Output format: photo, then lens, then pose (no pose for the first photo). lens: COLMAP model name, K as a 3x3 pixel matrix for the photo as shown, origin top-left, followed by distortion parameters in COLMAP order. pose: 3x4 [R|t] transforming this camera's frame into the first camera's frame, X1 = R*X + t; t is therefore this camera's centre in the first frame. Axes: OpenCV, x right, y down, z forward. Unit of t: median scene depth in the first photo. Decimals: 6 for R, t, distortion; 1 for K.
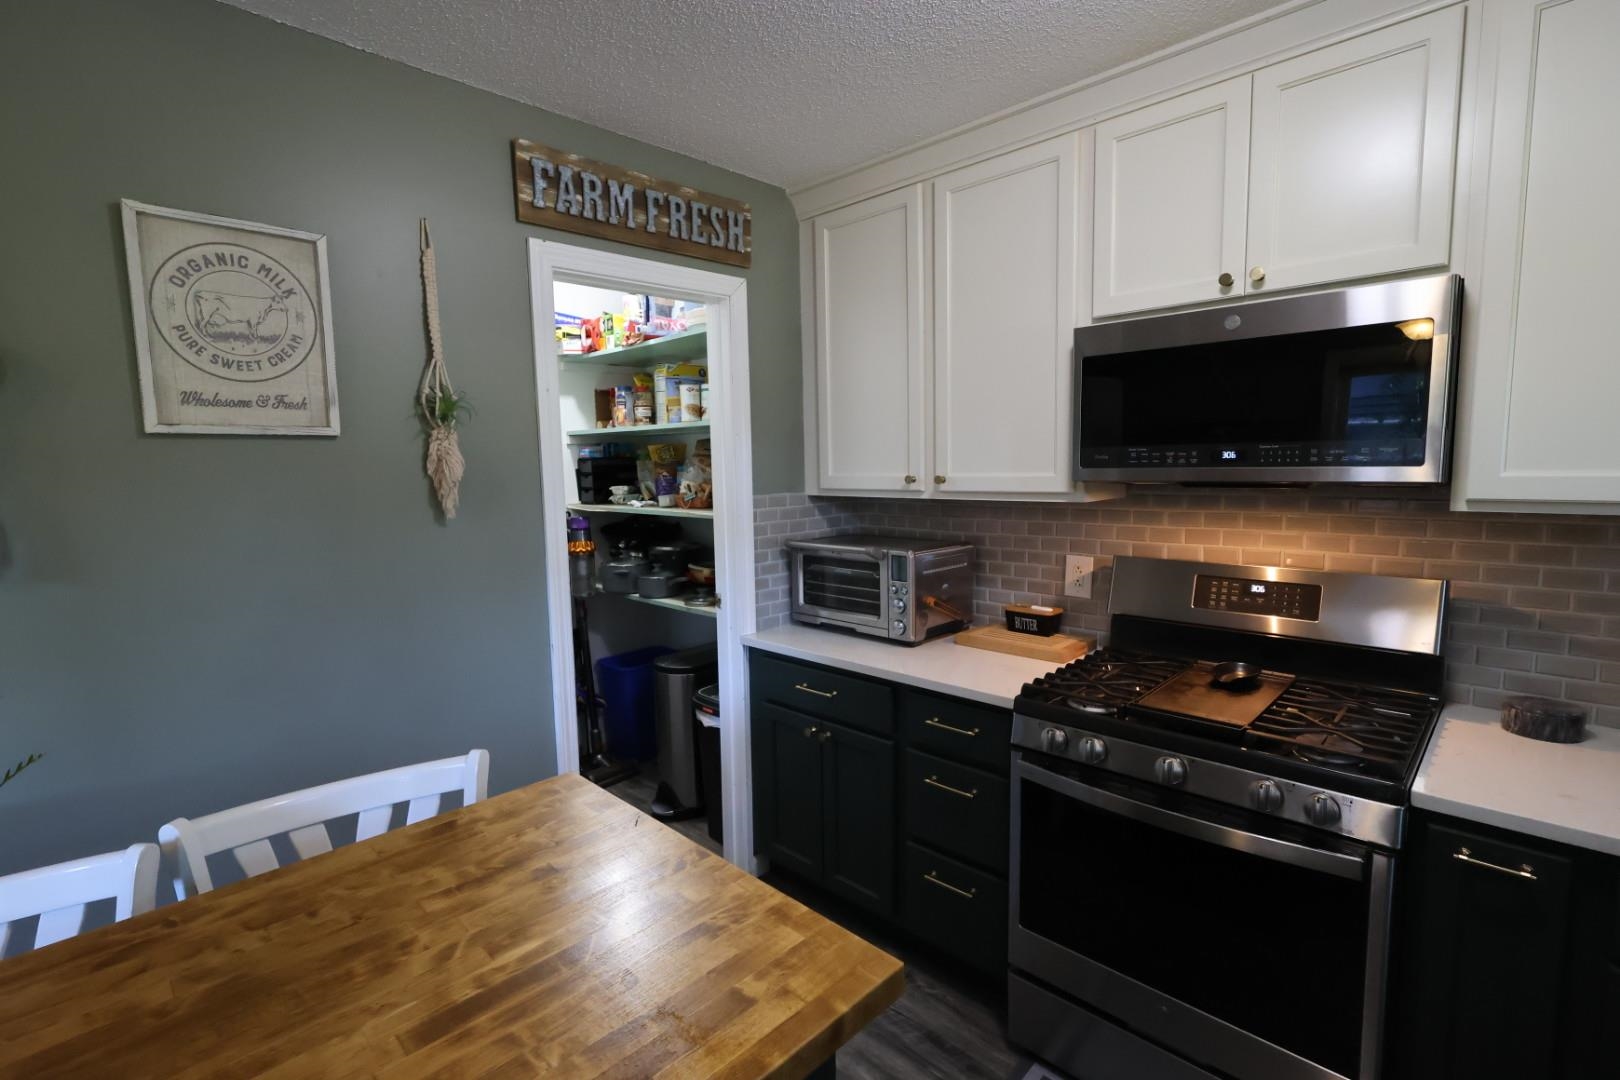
lens RADIAL K [[747.1, 0, 809.3], [0, 747.1, 538.4], [0, 0, 1]] dist [-0.001330, 0.000860]
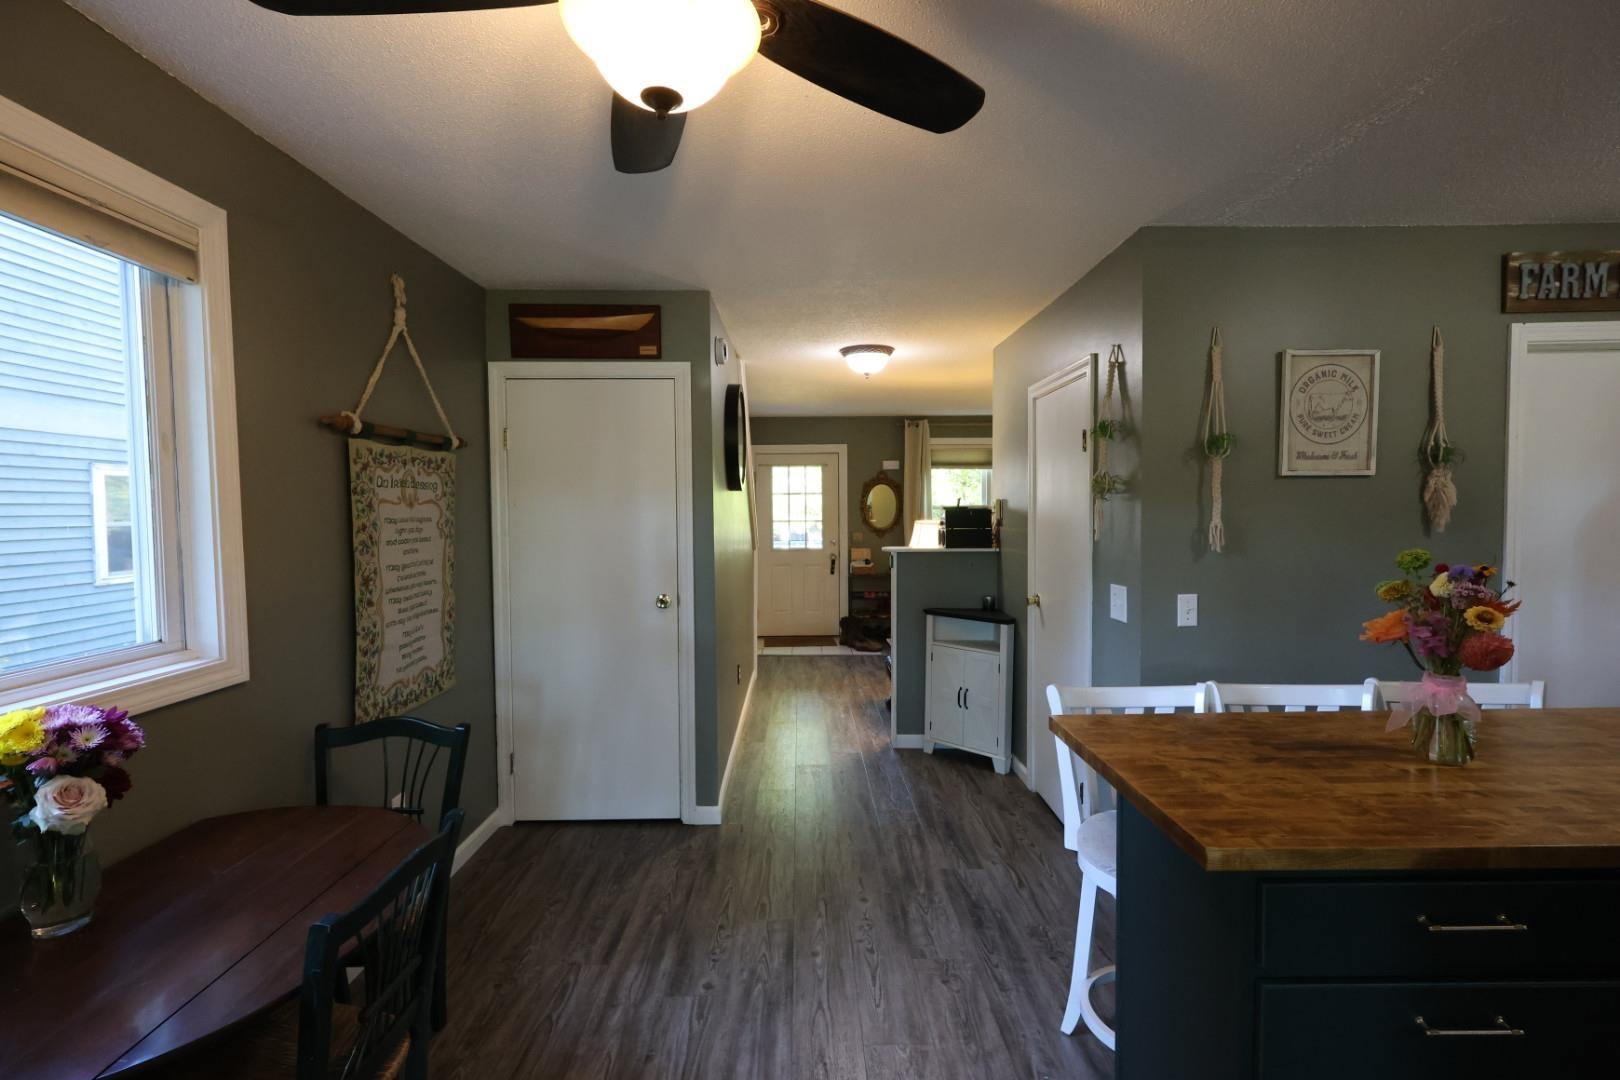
lens RADIAL K [[747.1, 0, 809.3], [0, 747.1, 538.4], [0, 0, 1]] dist [-0.001330, 0.000860]
pose [[0.705977, 0.039003, -0.707160, -0.304561], [-0.075823, 0.996906, -0.020713, 0.098341], [0.704164, 0.068242, 0.706750, -0.785938]]
